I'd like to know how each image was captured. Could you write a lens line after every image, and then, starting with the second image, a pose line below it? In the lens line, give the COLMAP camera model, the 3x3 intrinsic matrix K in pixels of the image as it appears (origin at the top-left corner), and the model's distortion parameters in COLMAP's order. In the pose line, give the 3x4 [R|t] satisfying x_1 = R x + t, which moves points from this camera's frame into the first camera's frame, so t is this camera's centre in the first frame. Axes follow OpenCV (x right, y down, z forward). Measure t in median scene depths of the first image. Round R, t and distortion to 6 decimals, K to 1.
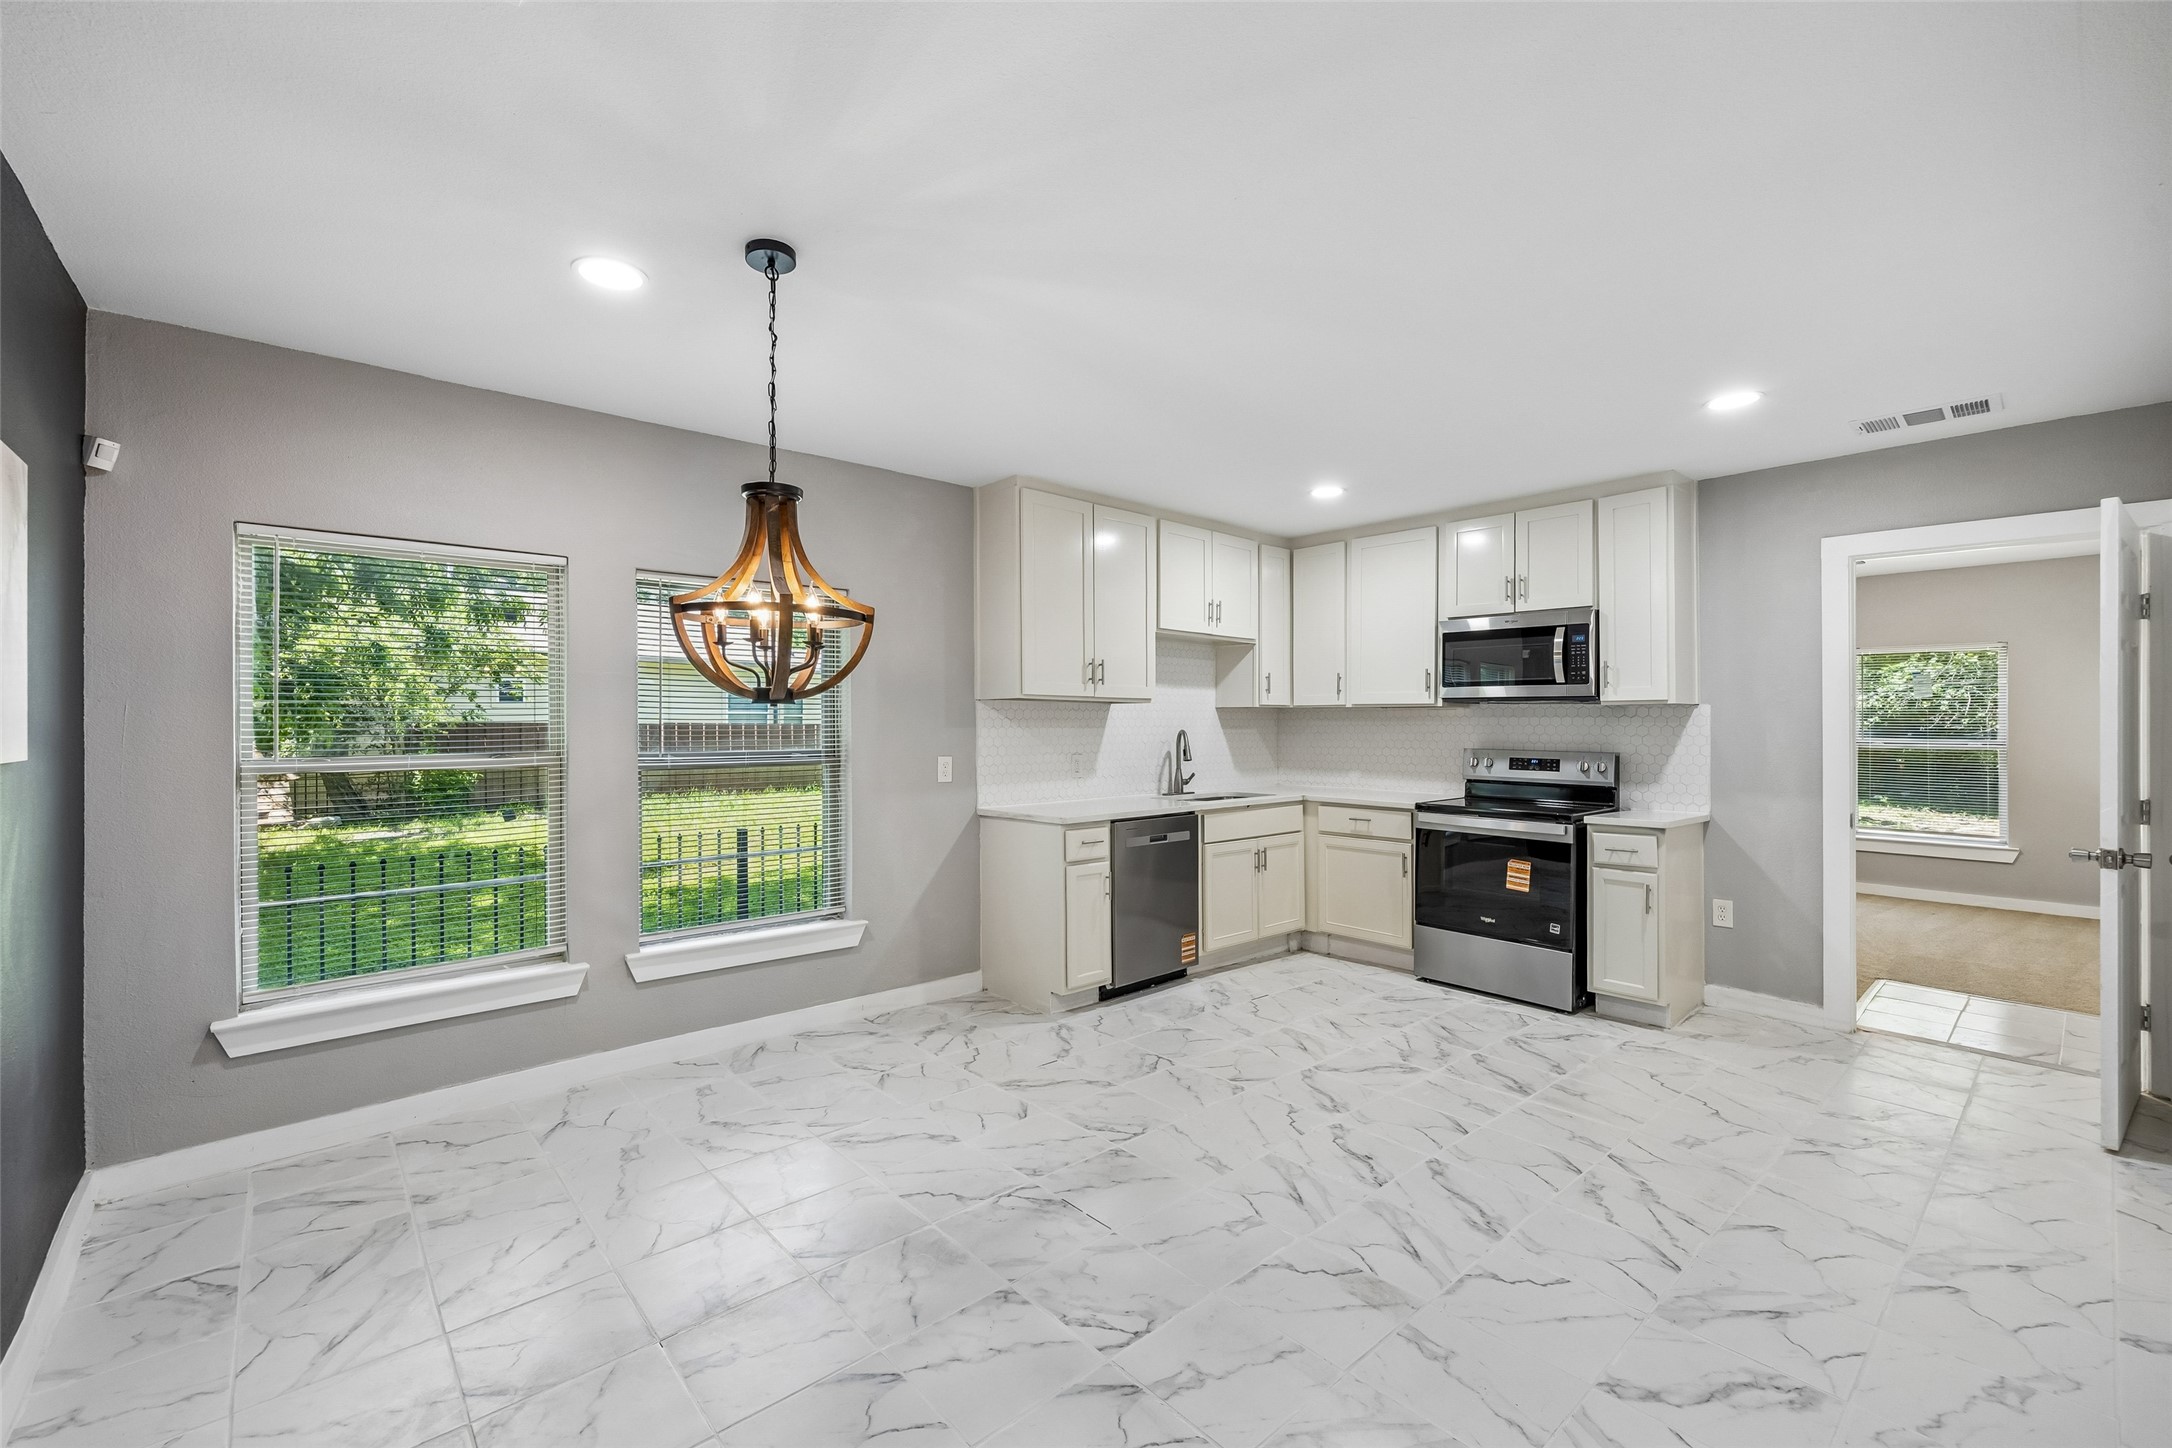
lens RADIAL K [[906.7, 0, 1063.5], [0, 906.7, 711.5], [0, 0, 1]] dist [-0.008293, -0.001163]
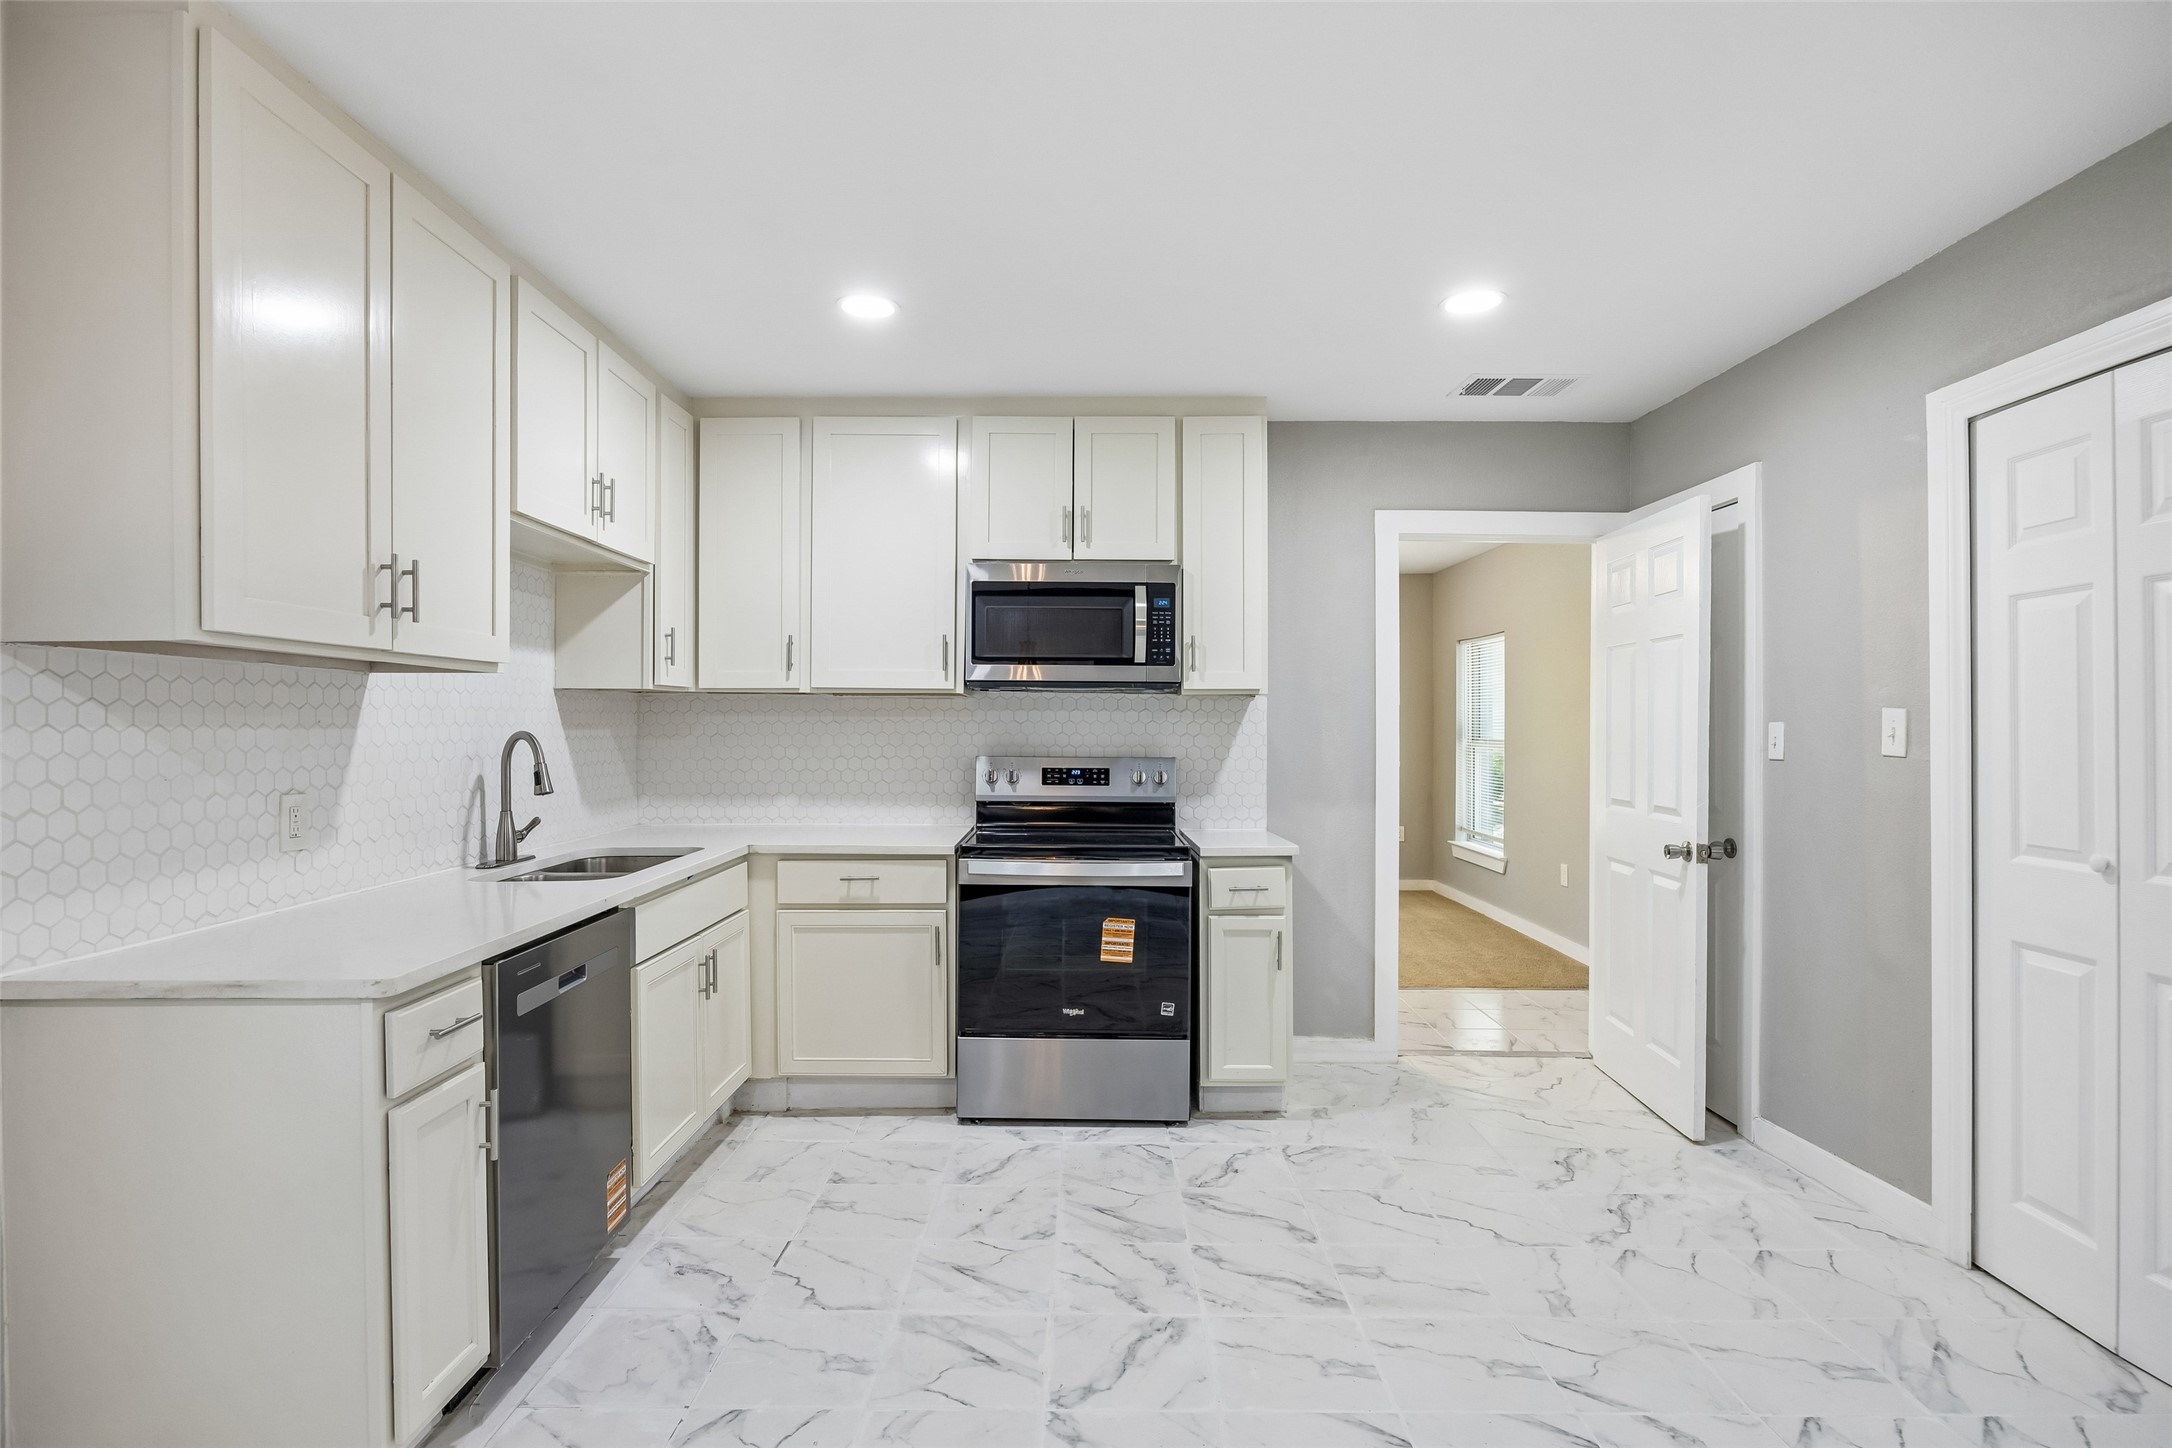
lens RADIAL K [[1066.7, 0, 1080.3], [0, 1066.7, 720.7], [0, 0, 1]] dist [-0.006187, -0.002546]
pose [[0.660936, 0.001442, 0.750441, -0.122339], [-0.010252, 0.999922, 0.007108, 0.008795], [-0.750372, -0.012392, 0.660900, 0.477116]]
